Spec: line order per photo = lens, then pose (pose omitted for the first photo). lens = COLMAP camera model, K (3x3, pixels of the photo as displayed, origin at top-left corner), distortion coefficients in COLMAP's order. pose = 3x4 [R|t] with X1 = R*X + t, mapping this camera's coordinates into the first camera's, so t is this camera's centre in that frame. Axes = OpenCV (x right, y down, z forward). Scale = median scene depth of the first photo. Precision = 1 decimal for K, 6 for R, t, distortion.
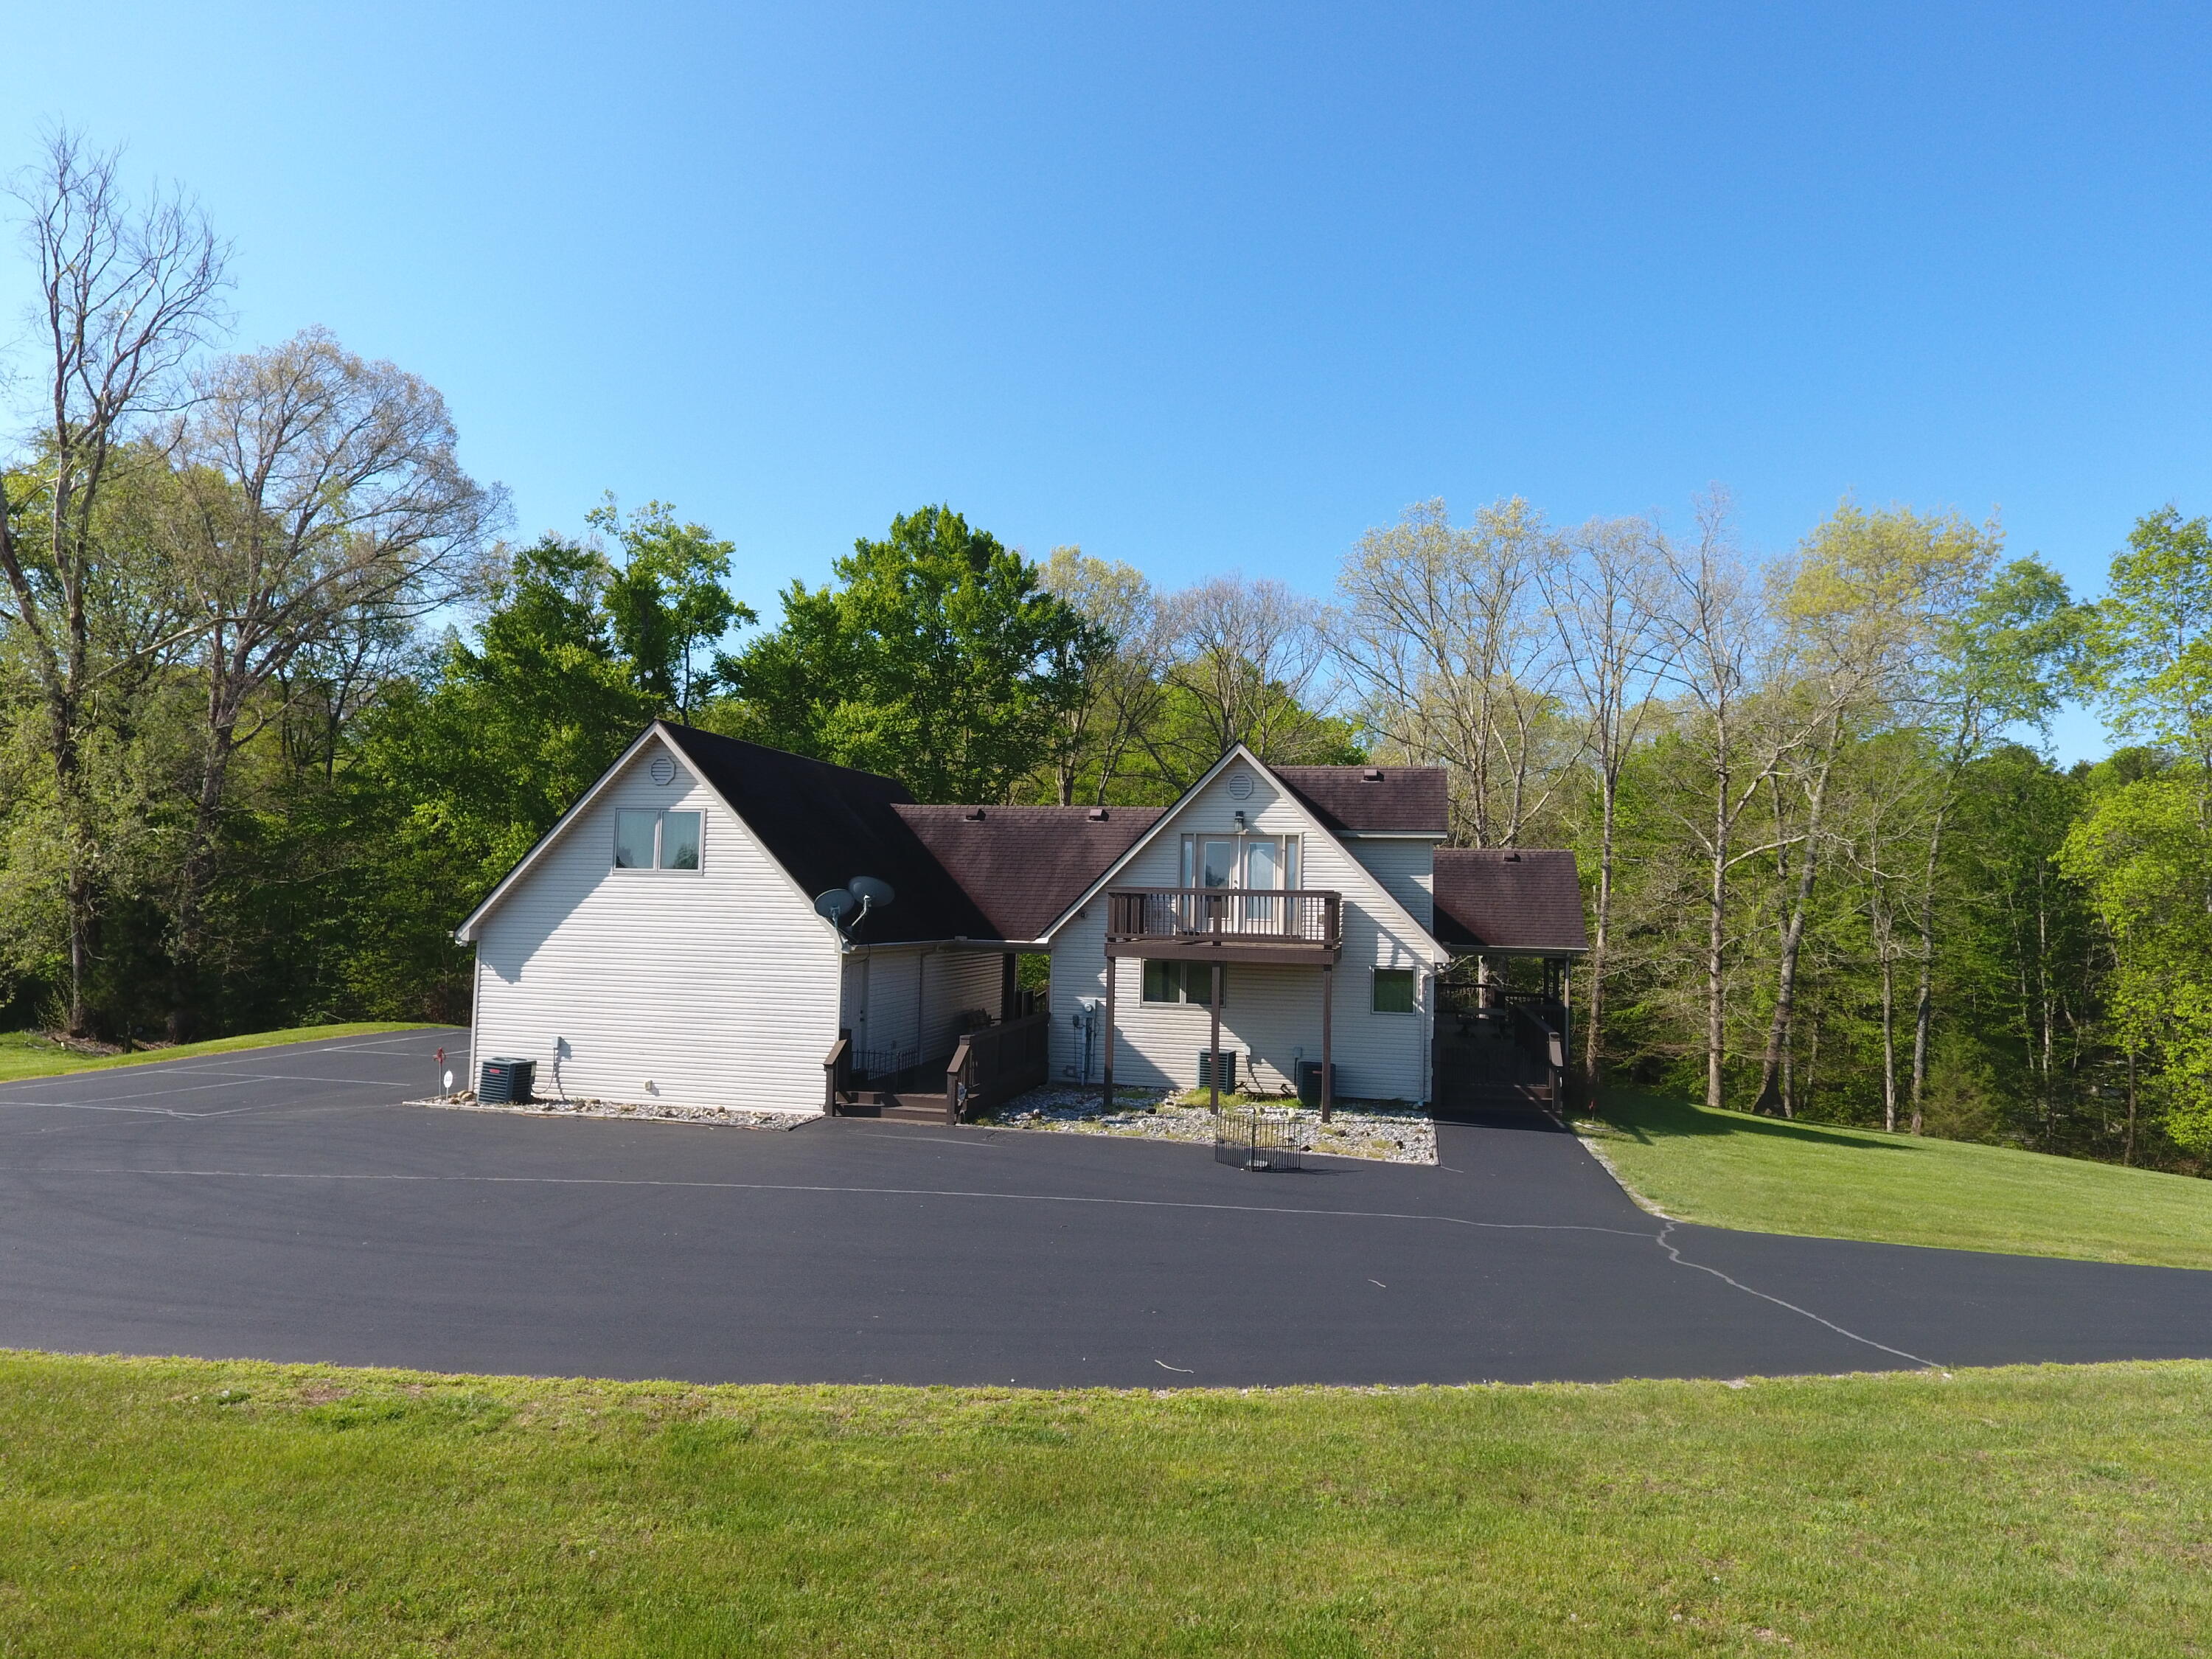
lens RADIAL K [[1284.1, 0, 1106.0], [0, 1284.1, 829.5], [0, 0, 1]] dist [-0.003315, -0.000908]
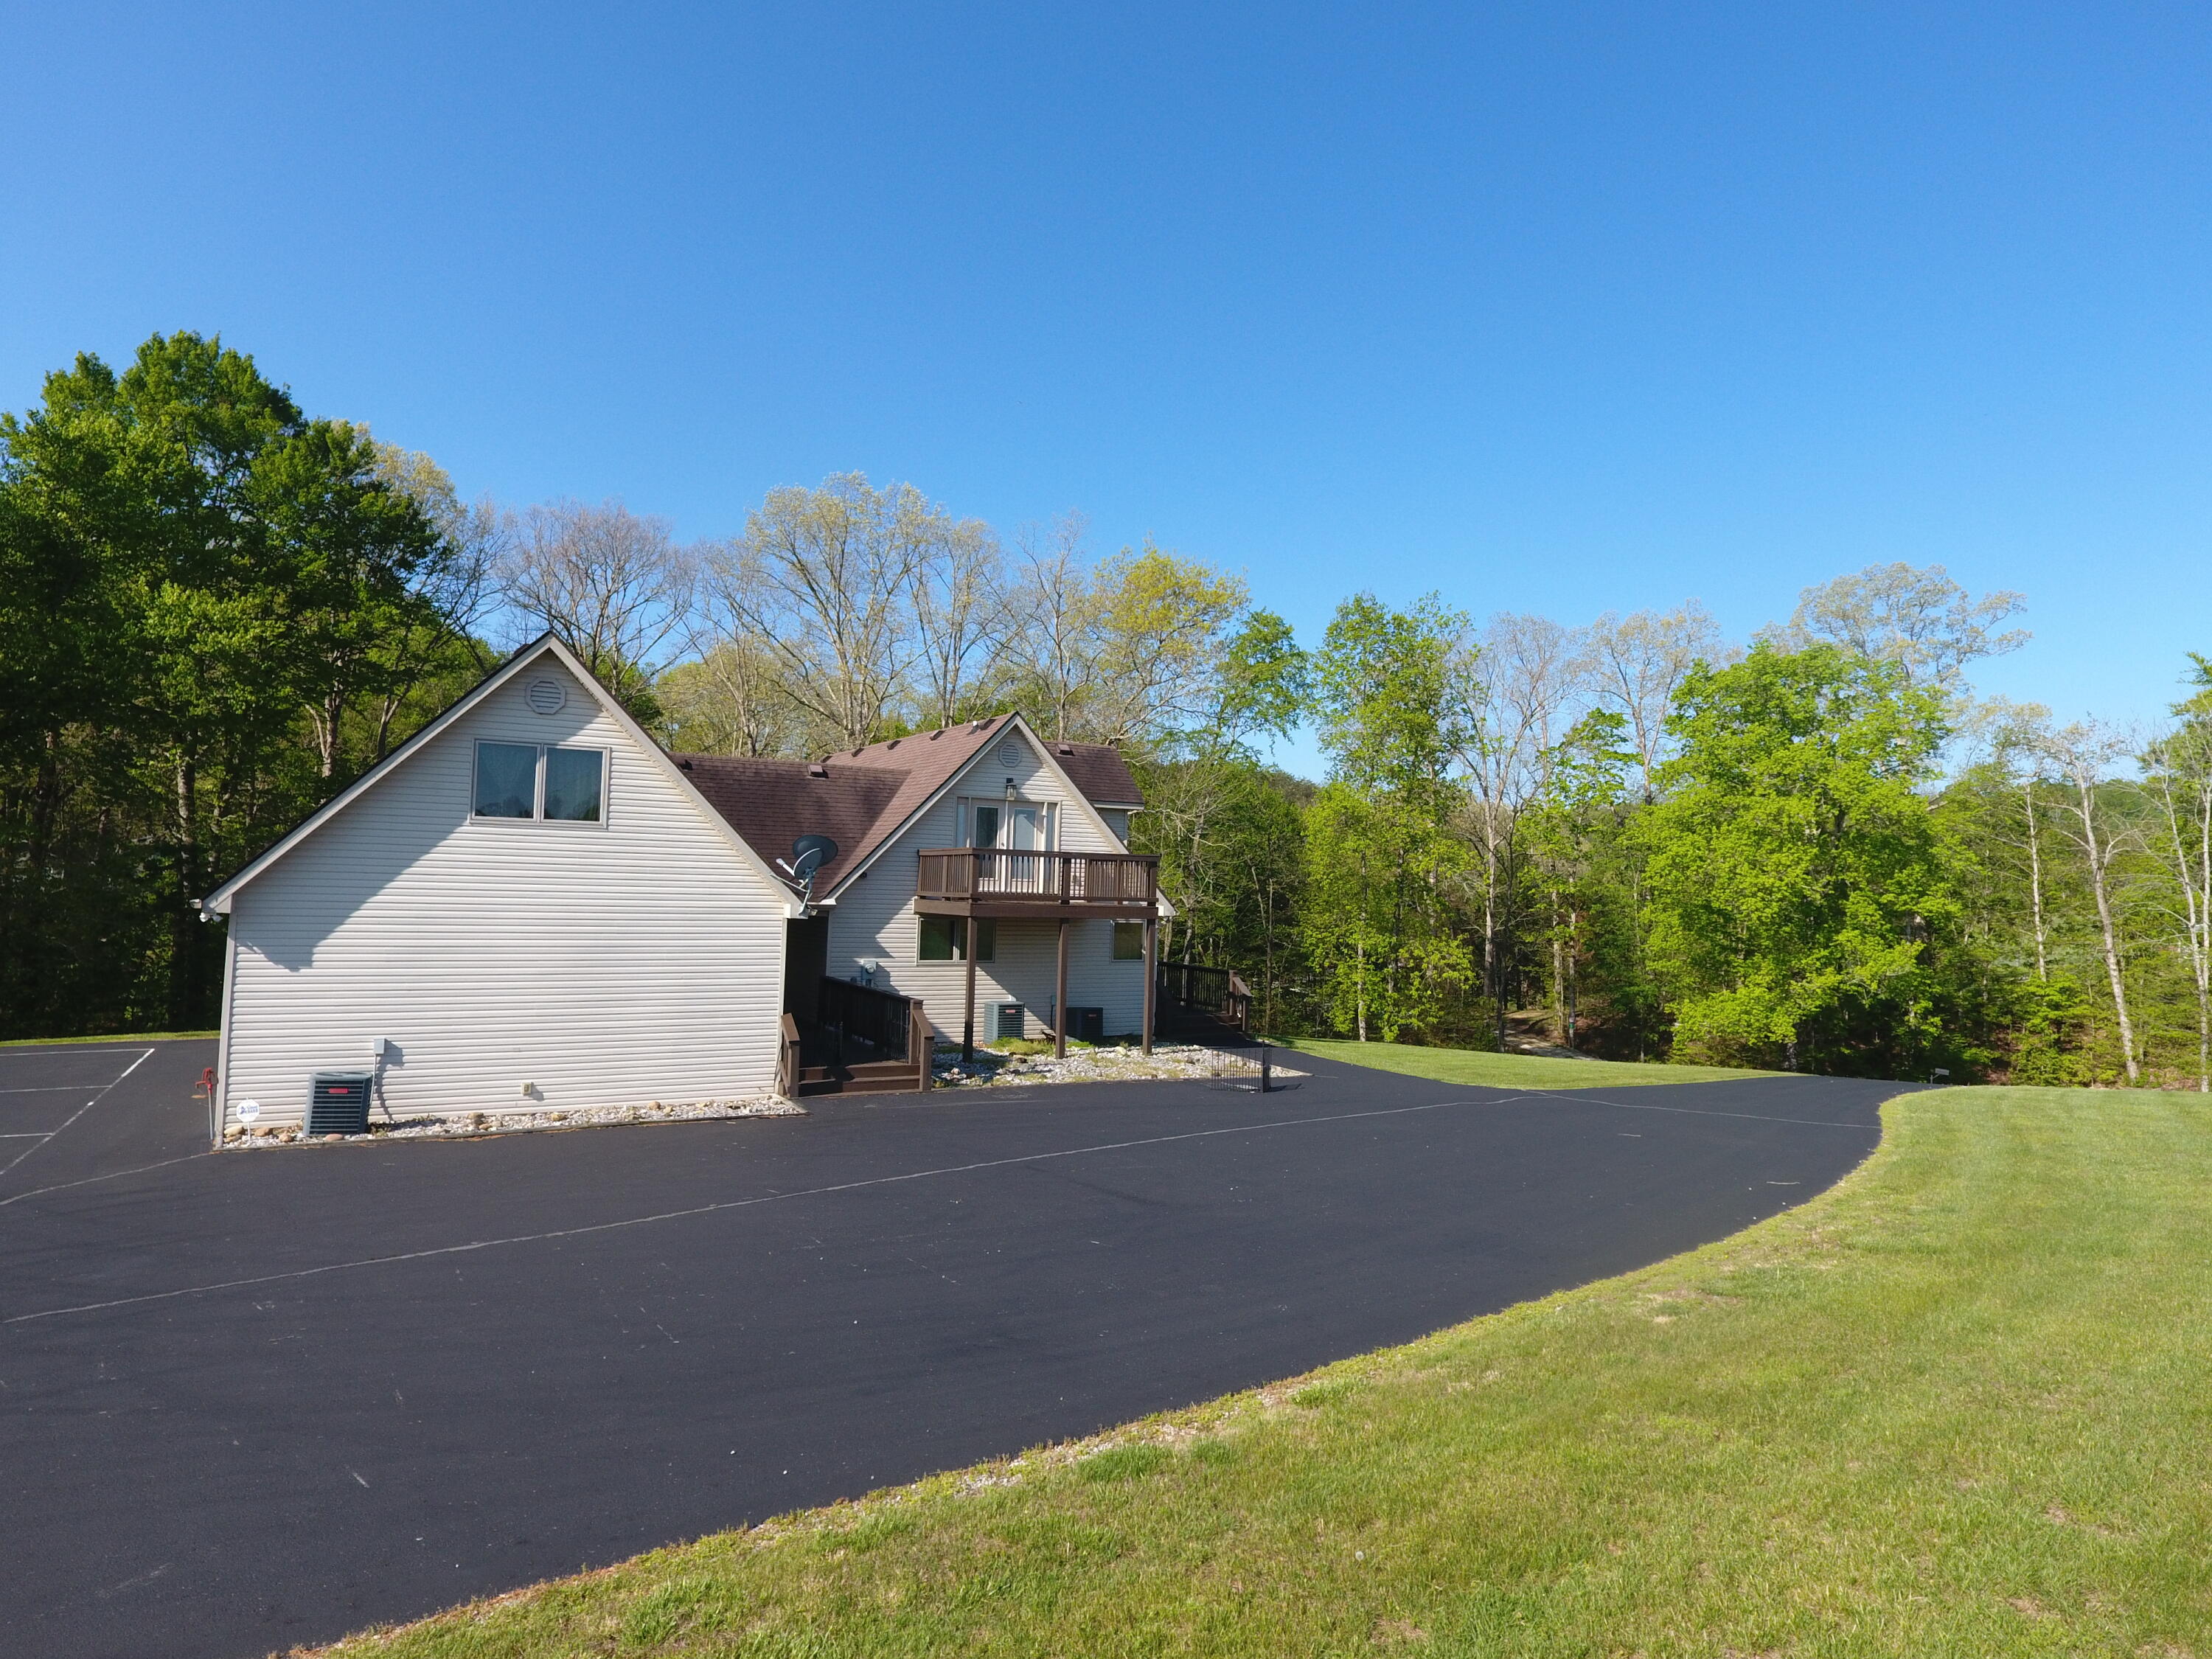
lens RADIAL K [[1284.1, 0, 1106.0], [0, 1284.1, 829.5], [0, 0, 1]] dist [-0.003315, -0.000908]
pose [[0.749623, 0.023951, 0.661432, -0.548807], [-0.047458, 0.998718, 0.017621, 0.006084], [-0.660162, -0.044599, 0.749798, 0.150965]]
